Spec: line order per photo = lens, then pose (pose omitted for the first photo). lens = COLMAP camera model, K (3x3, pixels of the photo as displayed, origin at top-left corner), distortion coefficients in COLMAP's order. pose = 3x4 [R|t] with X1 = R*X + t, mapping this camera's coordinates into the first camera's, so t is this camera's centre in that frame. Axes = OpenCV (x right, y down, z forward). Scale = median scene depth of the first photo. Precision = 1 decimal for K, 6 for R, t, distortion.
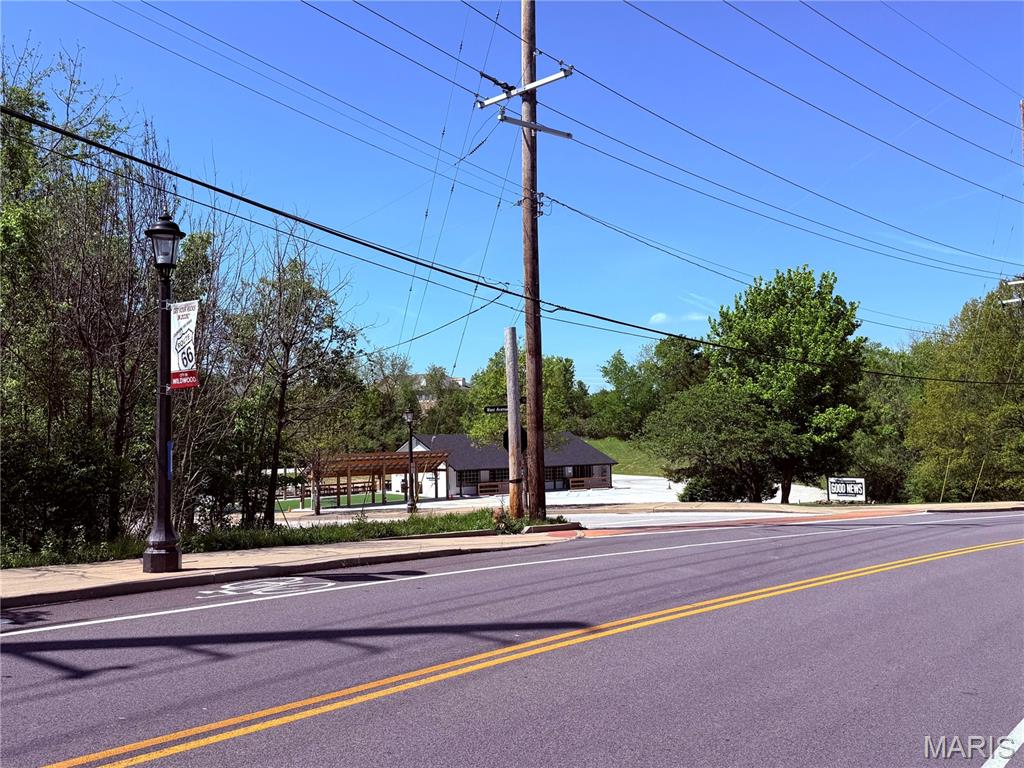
lens RADIAL K [[916.9, 0, 513.3], [0, 916.9, 386.6], [0, 0, 1]] dist [0.118867, -0.026095]
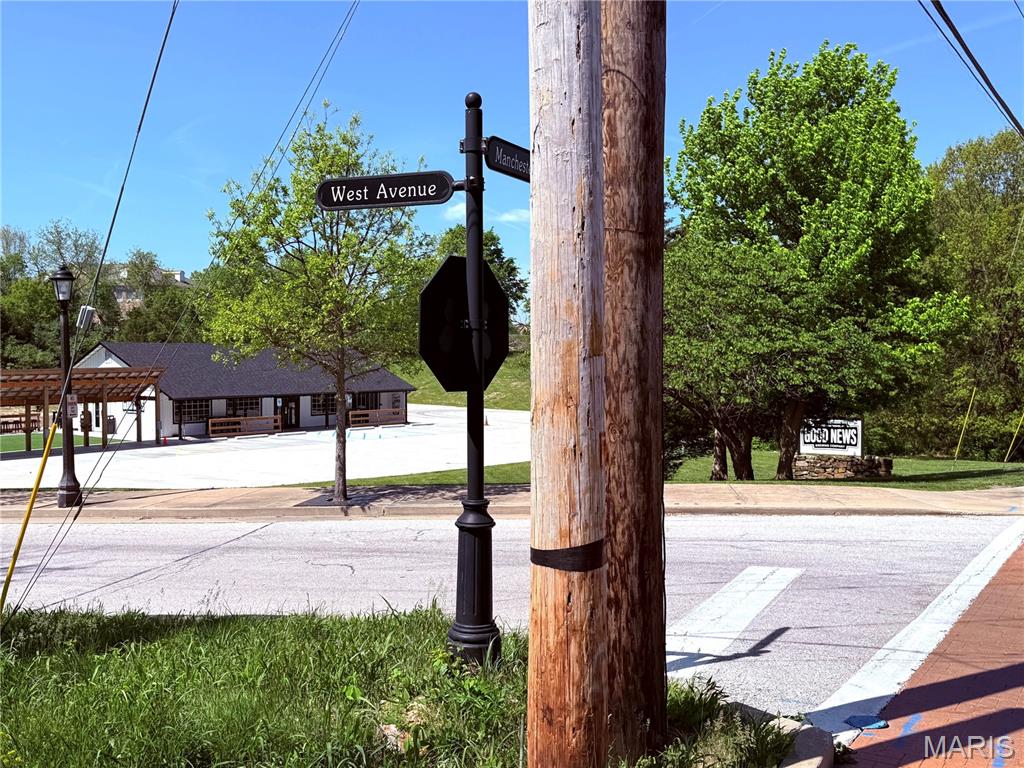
lens RADIAL K [[1056.1, 0, 516.5], [0, 1056.1, 385.7], [0, 0, 1]] dist [0.084436, 0.000000]
pose [[0.968292, 0.011204, 0.249572, -0.015887], [-0.031986, 0.996332, 0.079371, 0.016086], [-0.247767, -0.084837, 0.965098, 0.230348]]
